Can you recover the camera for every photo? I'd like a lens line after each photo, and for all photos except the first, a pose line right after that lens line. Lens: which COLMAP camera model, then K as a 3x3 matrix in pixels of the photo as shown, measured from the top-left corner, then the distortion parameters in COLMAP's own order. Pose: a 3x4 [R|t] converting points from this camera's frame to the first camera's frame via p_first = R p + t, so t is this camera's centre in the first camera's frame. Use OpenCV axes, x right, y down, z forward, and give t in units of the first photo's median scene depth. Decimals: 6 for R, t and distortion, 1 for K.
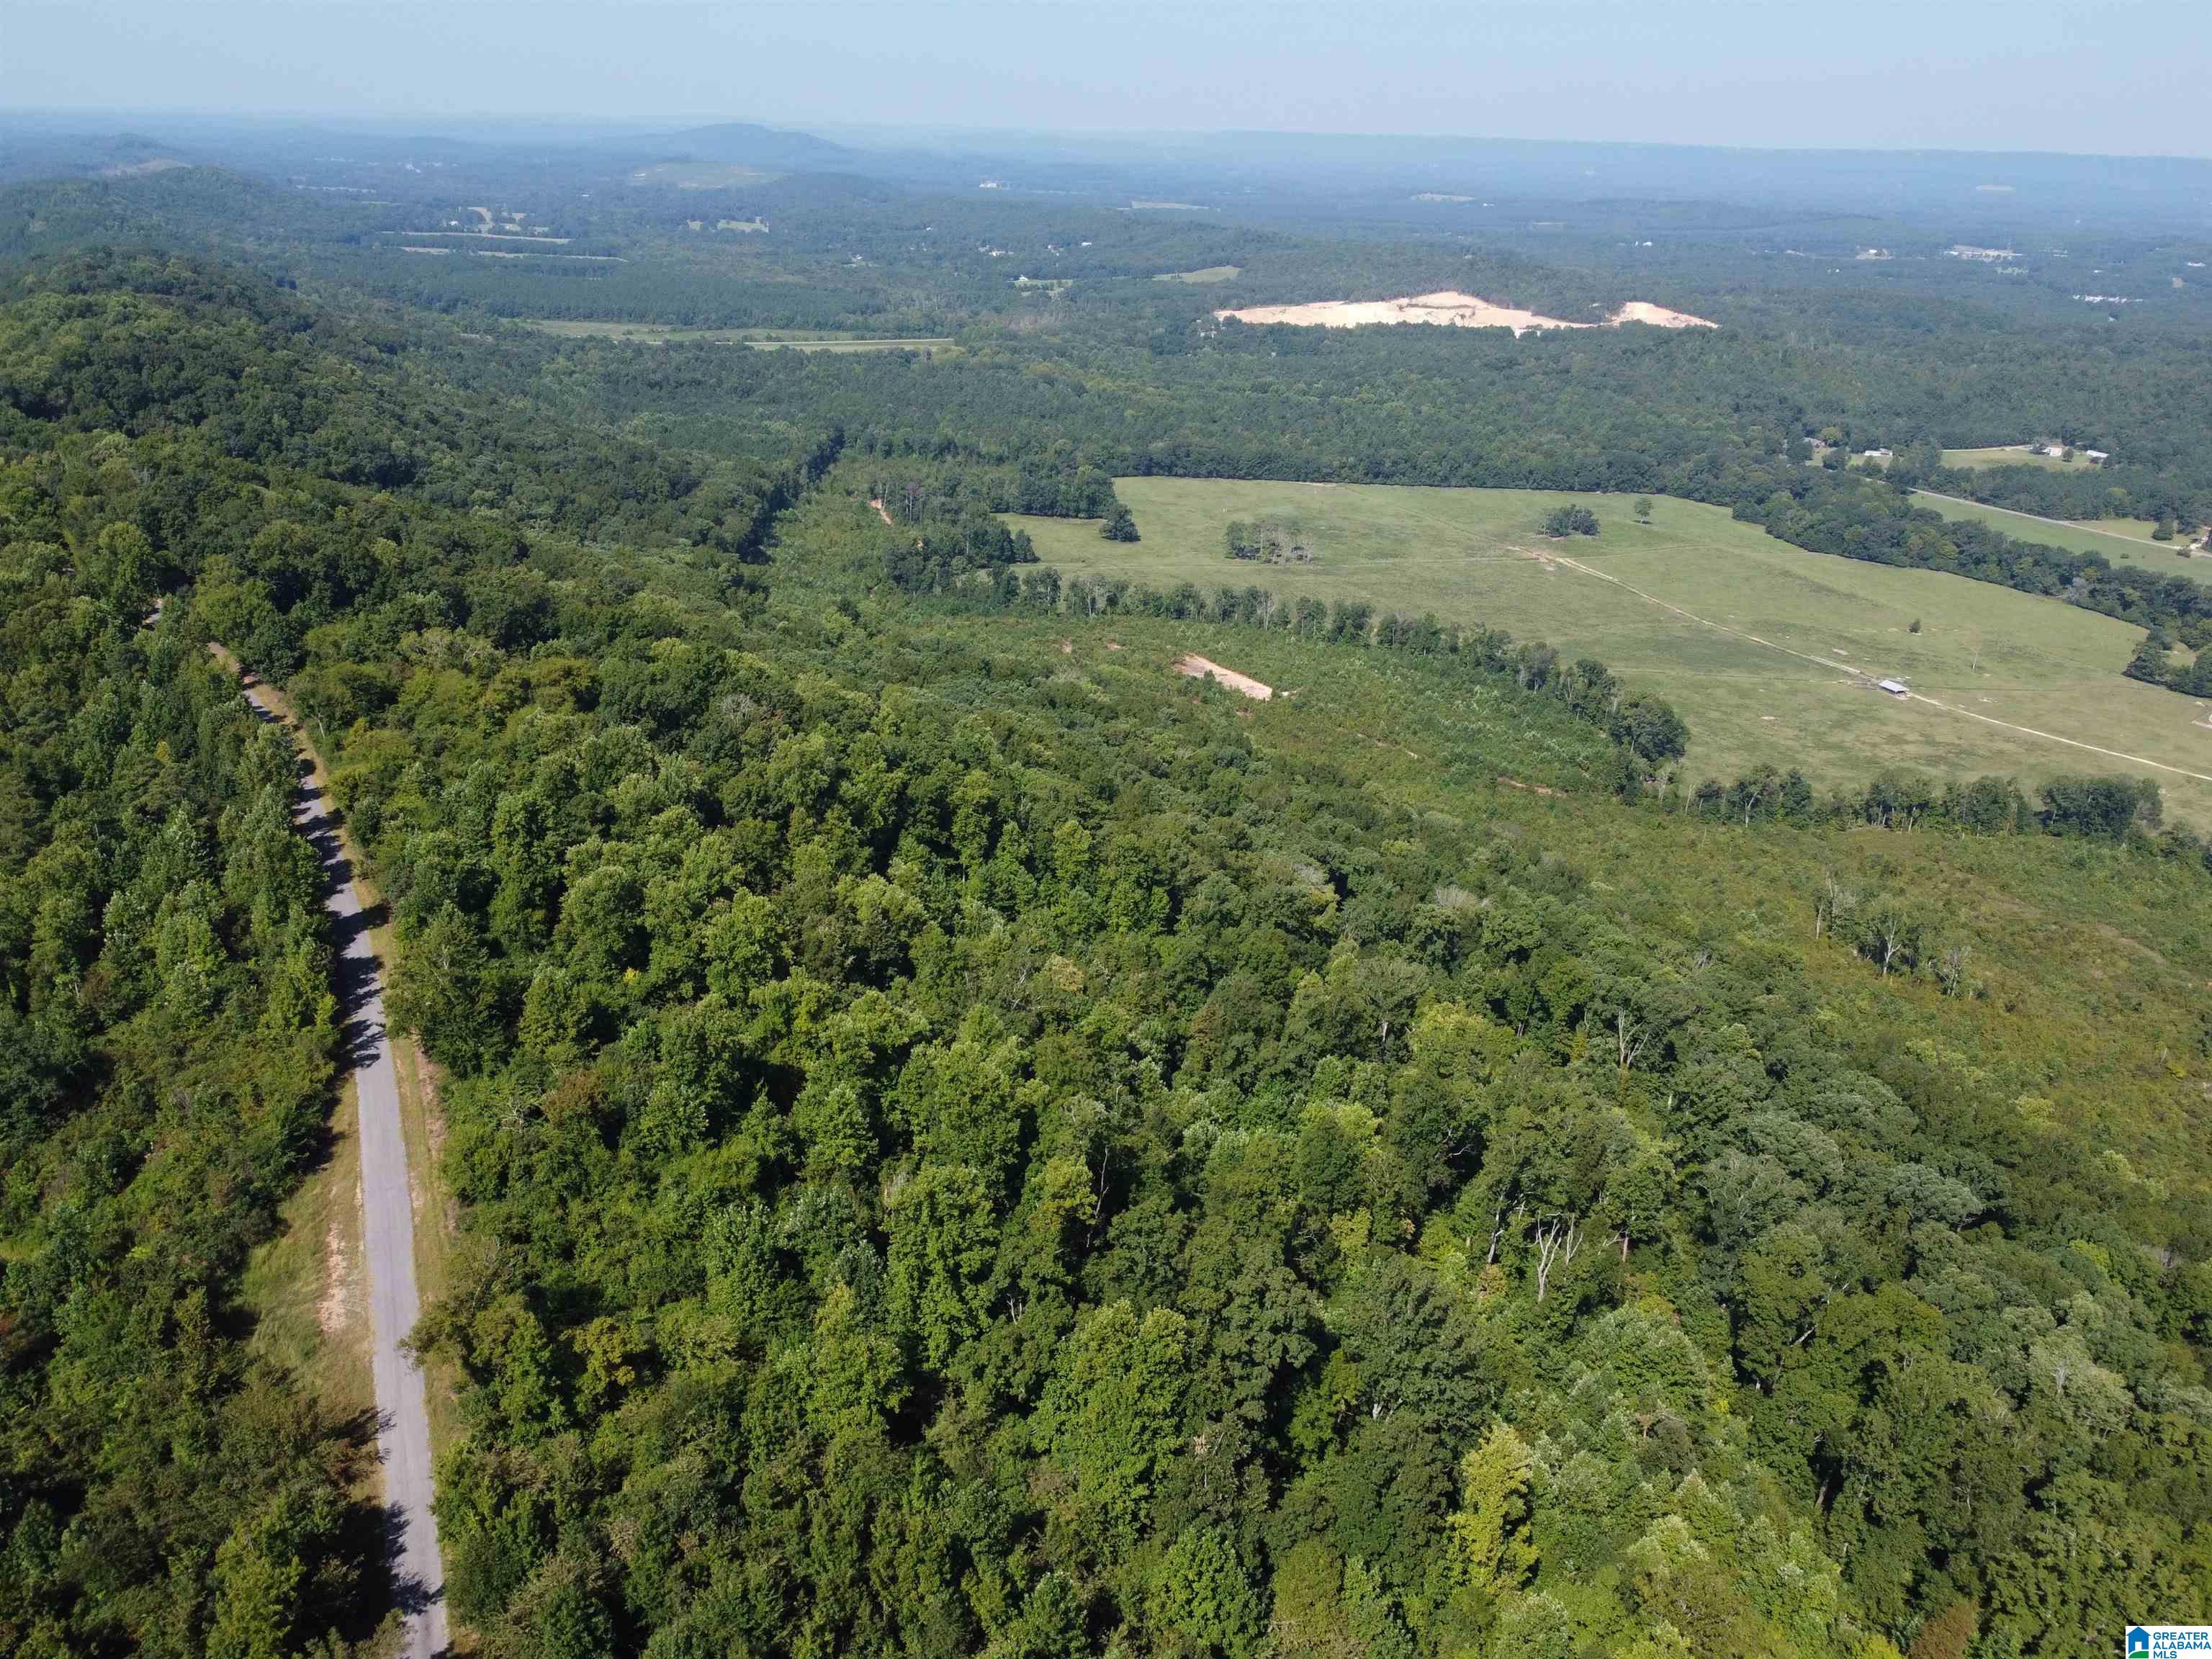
lens RADIAL K [[1657.9, 0, 1101.6], [0, 1657.9, 823.7], [0, 0, 1]] dist [0.003625, -0.010448]
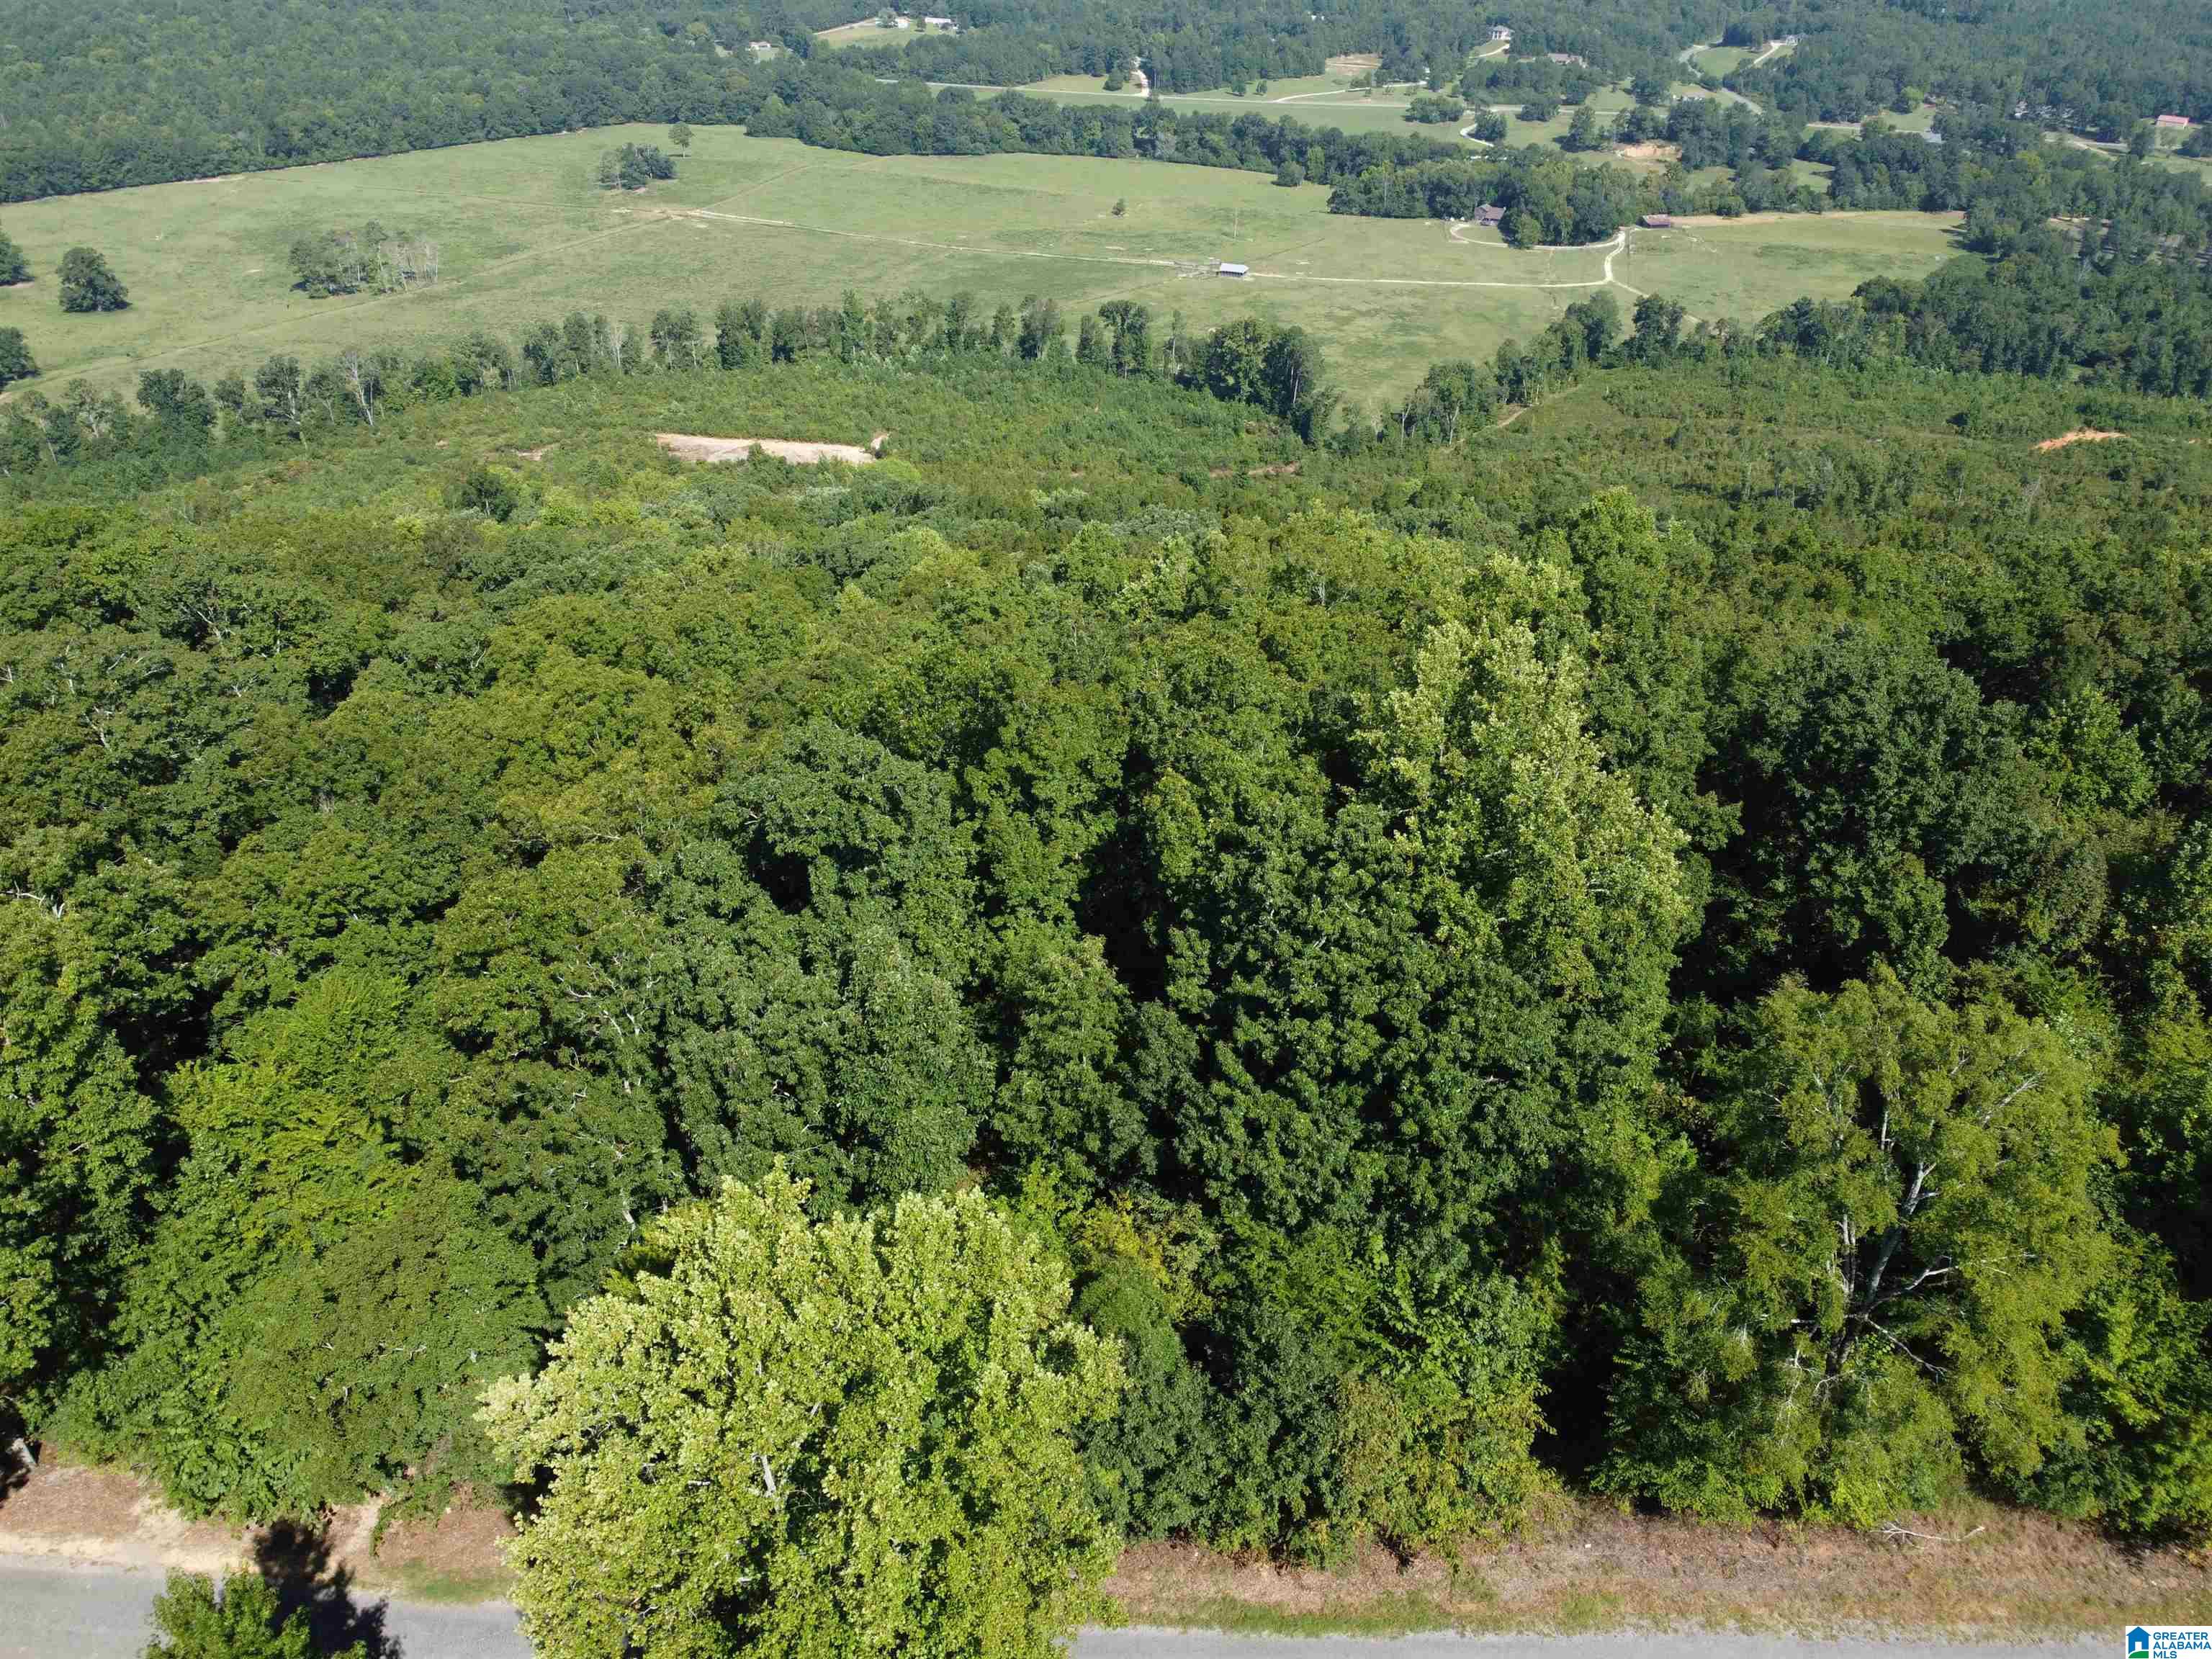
lens RADIAL K [[1657.9, 0, 1114.6], [0, 1657.9, 828.3], [0, 0, 1]] dist [0.003625, -0.010448]
pose [[0.638356, -0.419252, 0.645546, -0.341988], [0.290818, 0.907856, 0.302032, -0.122644], [-0.712690, -0.005068, 0.701461, 0.522007]]
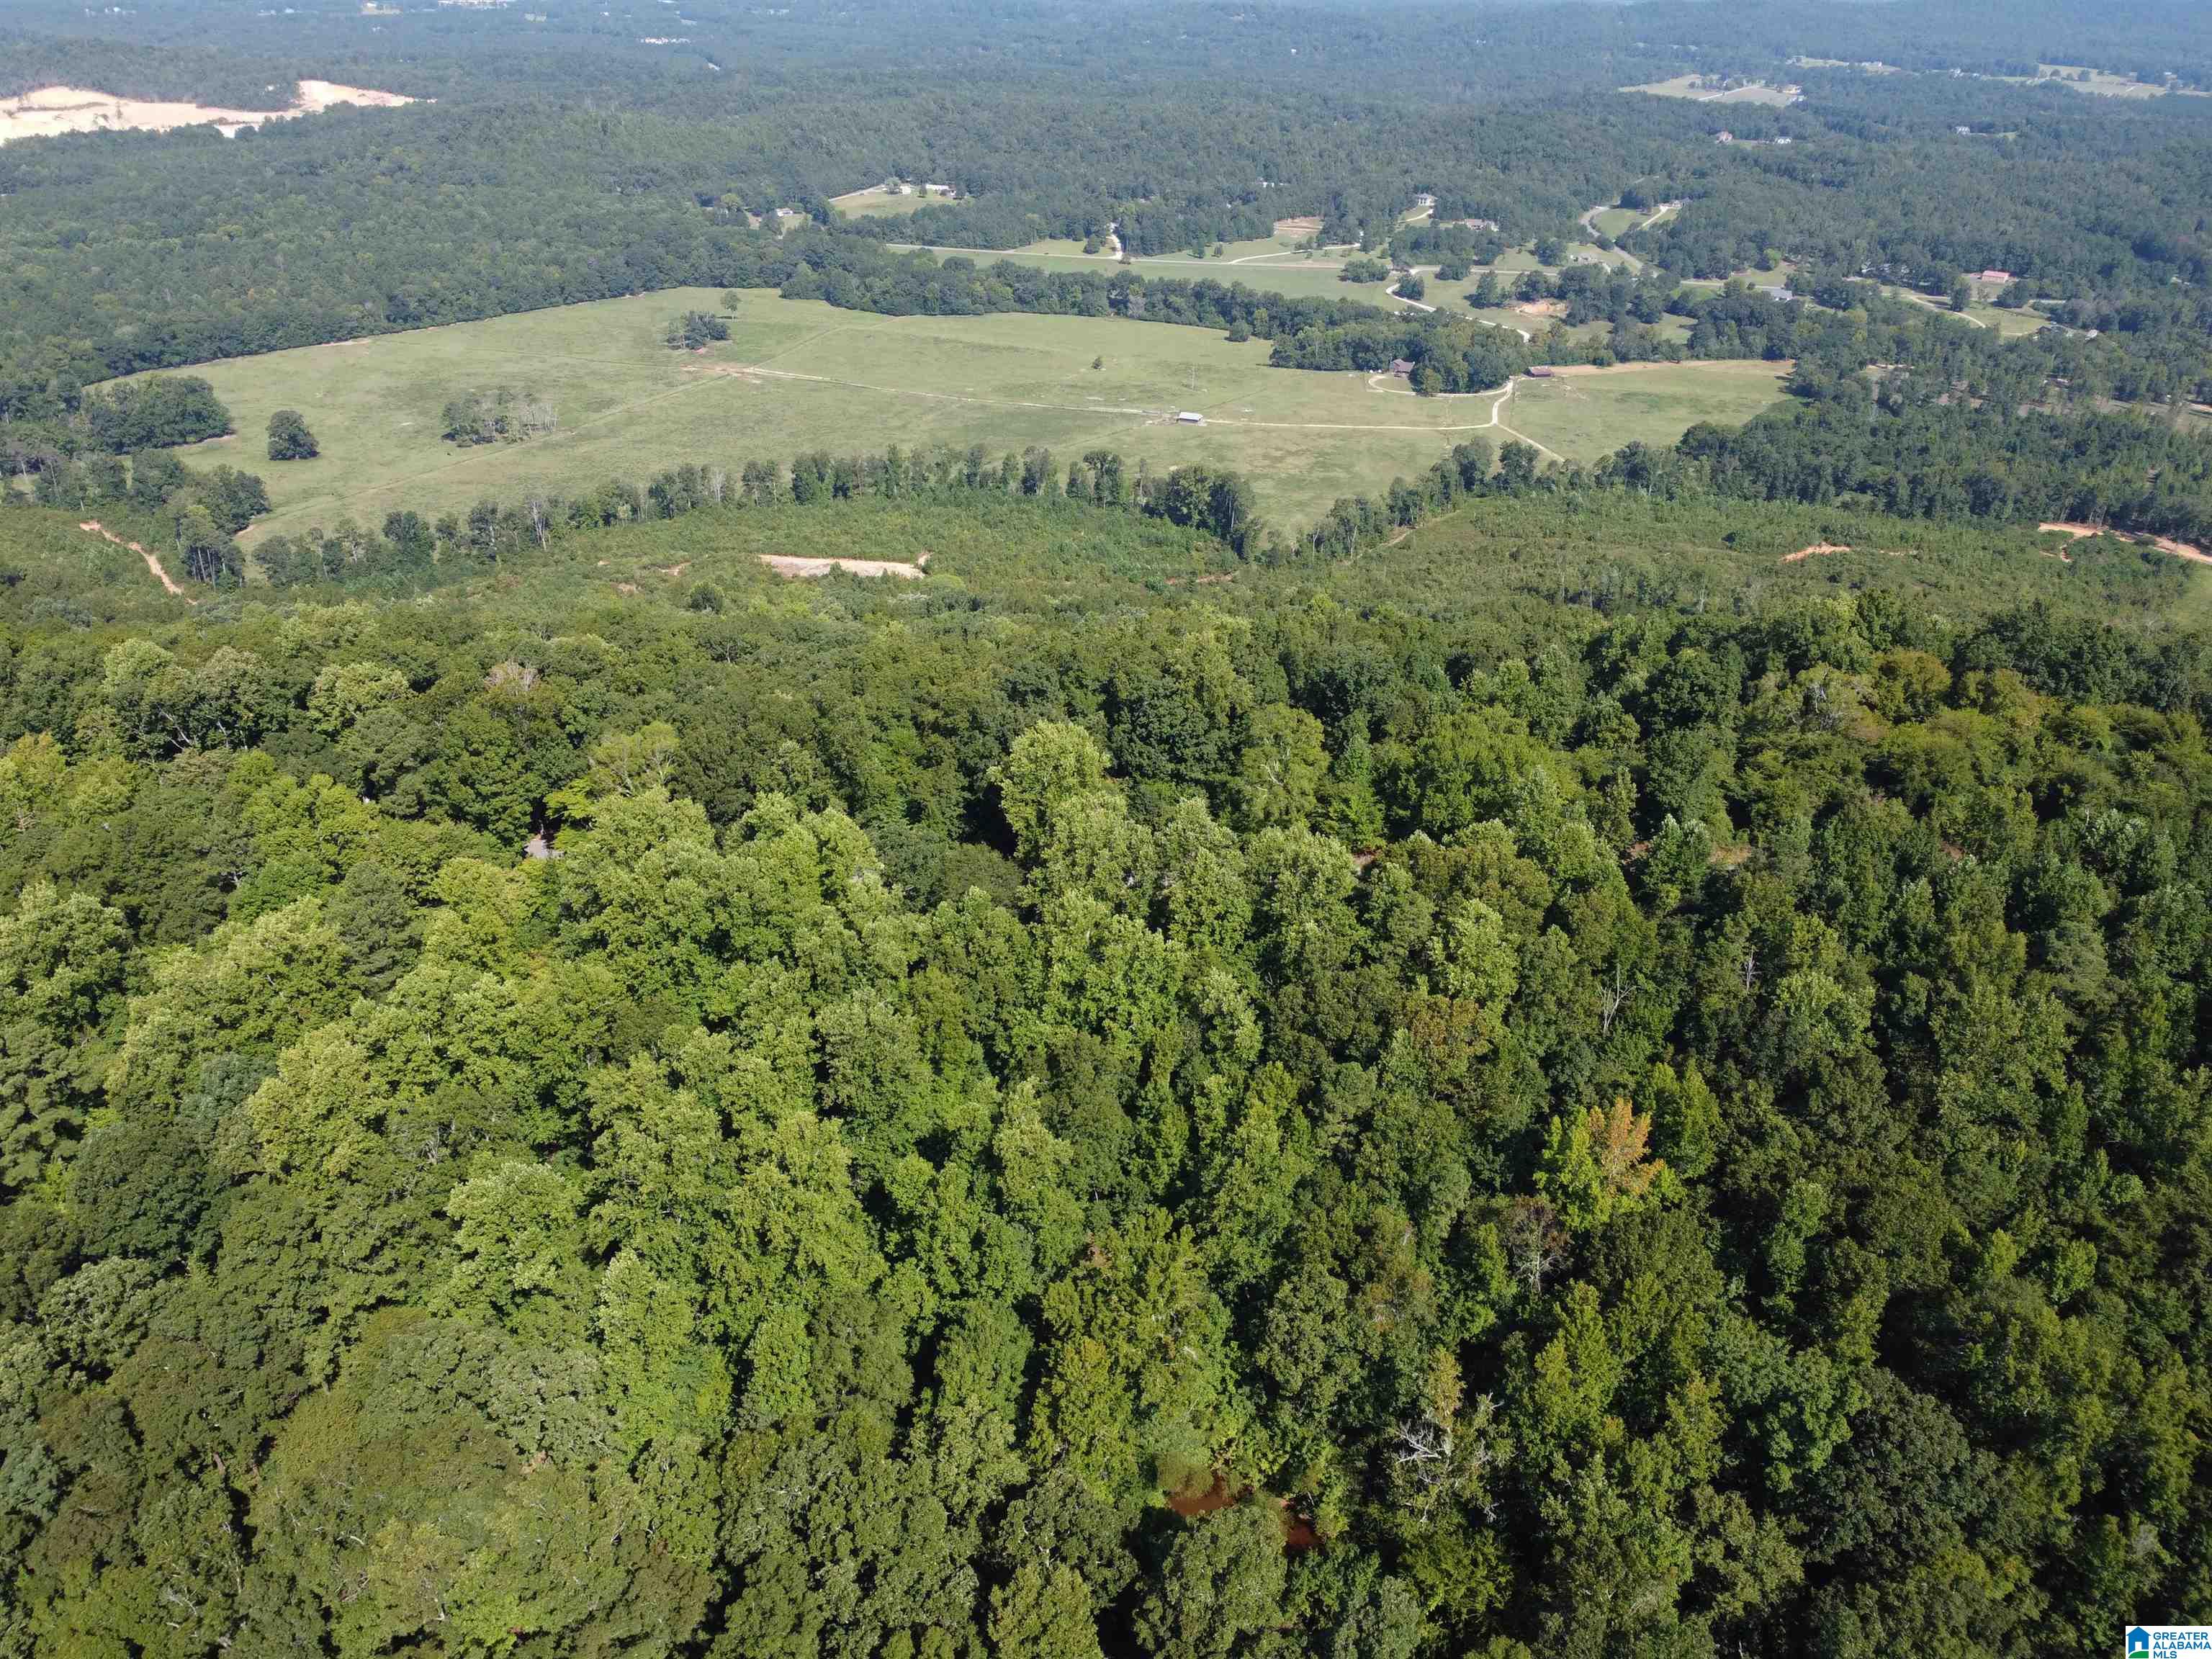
lens RADIAL K [[1657.9, 0, 1122.1], [0, 1657.9, 839.3], [0, 0, 1]] dist [0.003625, -0.010448]
pose [[0.624262, -0.389552, 0.677161, -0.526217], [0.294198, 0.920218, 0.258160, -0.153797], [-0.723702, 0.038060, 0.689063, 0.347723]]
